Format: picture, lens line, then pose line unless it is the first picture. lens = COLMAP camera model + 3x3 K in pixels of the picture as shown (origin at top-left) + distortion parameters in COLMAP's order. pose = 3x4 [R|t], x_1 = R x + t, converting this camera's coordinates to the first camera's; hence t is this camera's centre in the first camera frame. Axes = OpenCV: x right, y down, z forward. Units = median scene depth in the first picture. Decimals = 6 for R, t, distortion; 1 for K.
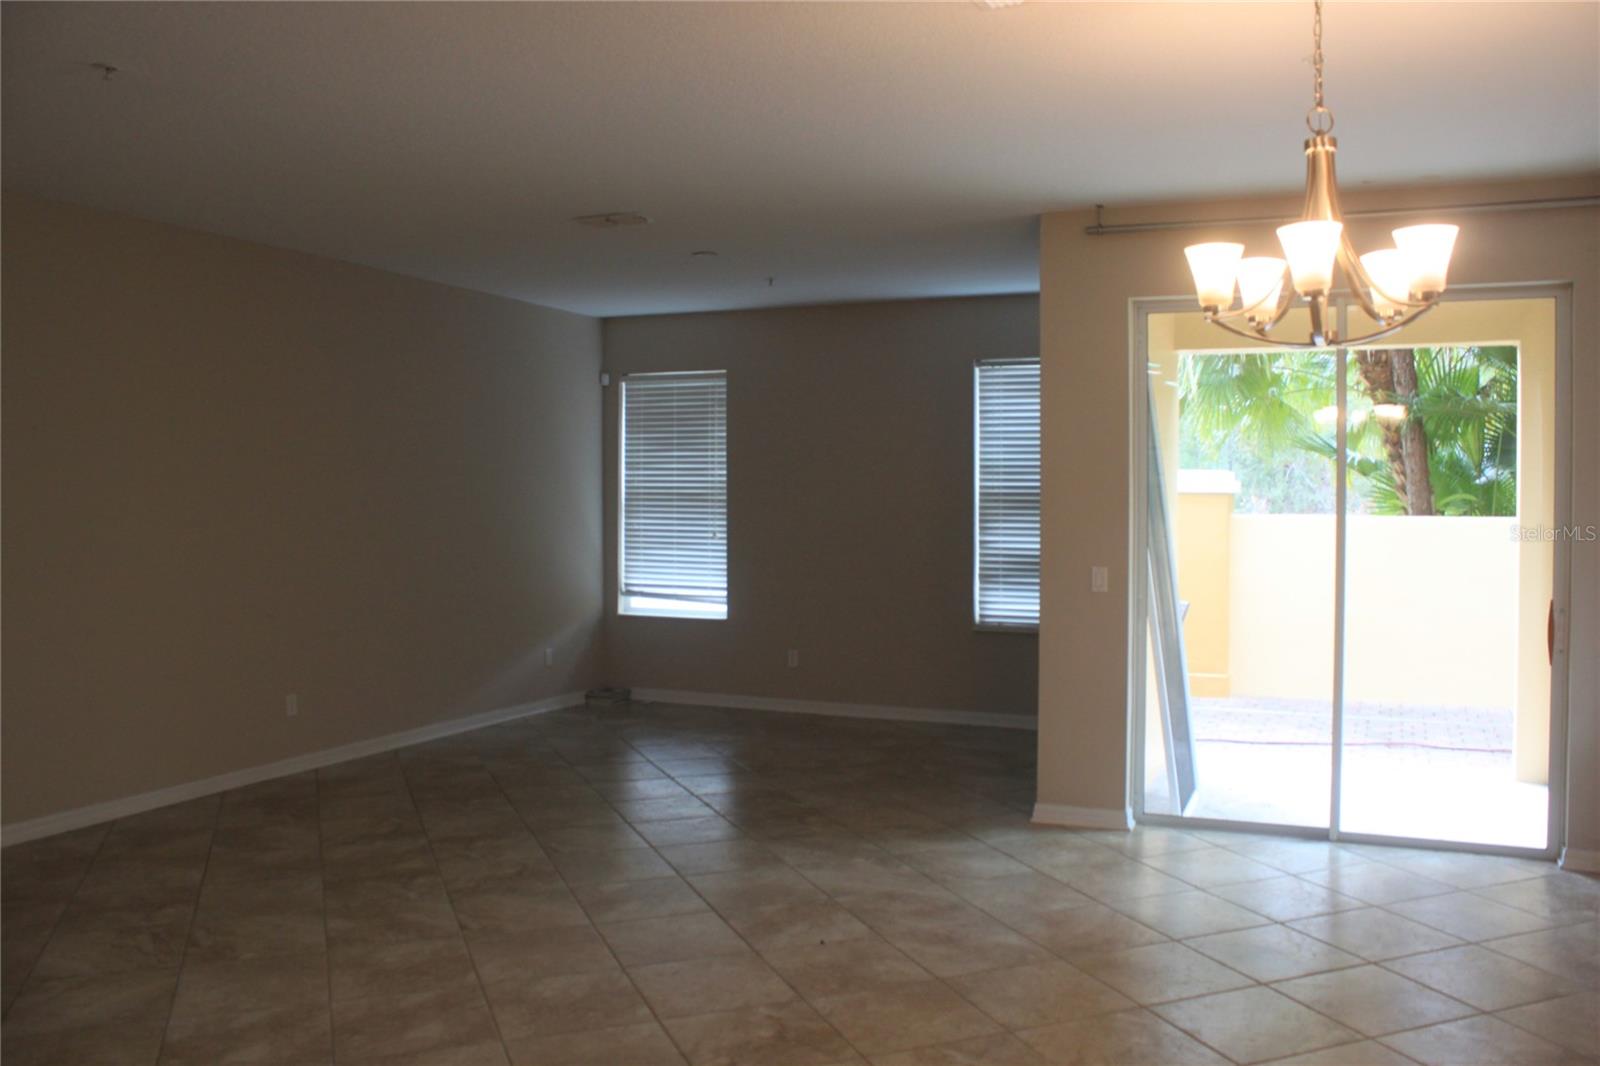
lens RADIAL K [[1342.1, 0, 800.1], [0, 1342.1, 530.0], [0, 0, 1]] dist [-0.154701, 0.094710]
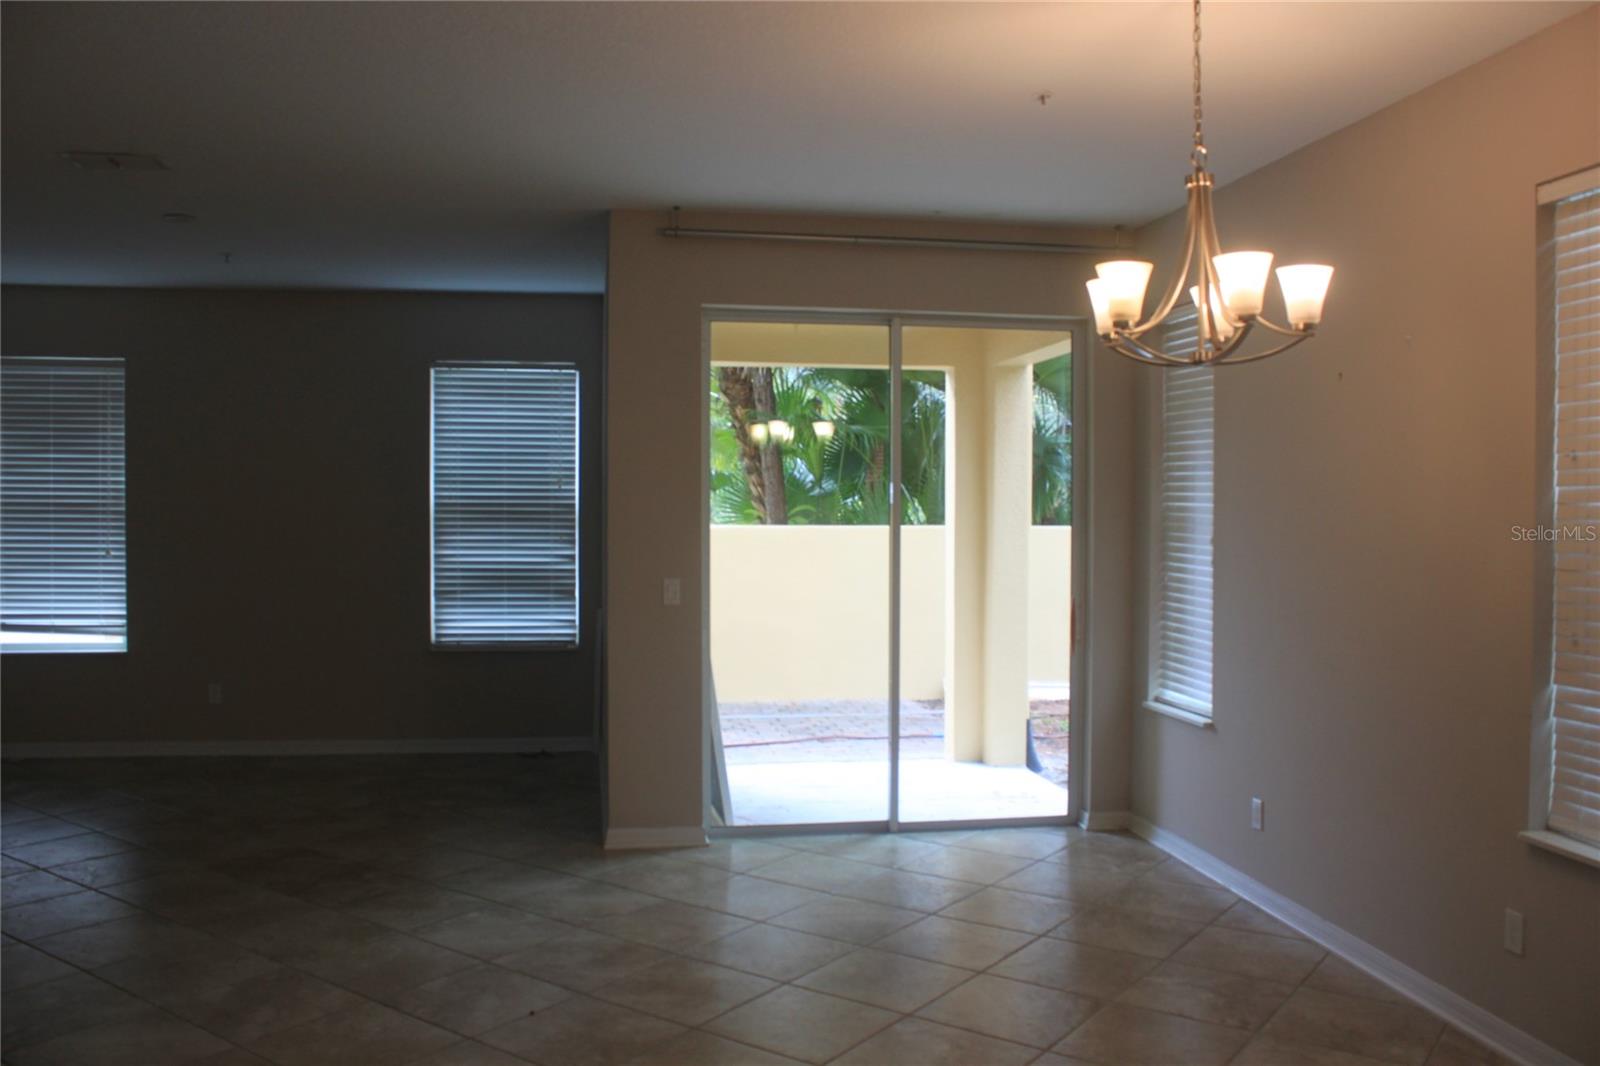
lens RADIAL K [[1342.1, 0, 804.1], [0, 1342.1, 533.0], [0, 0, 1]] dist [-0.154701, 0.094710]
pose [[0.833611, -0.009344, 0.552273, -0.161655], [0.013164, 0.999909, -0.002953, -0.000911], [-0.552195, 0.009732, 0.833658, 0.090440]]
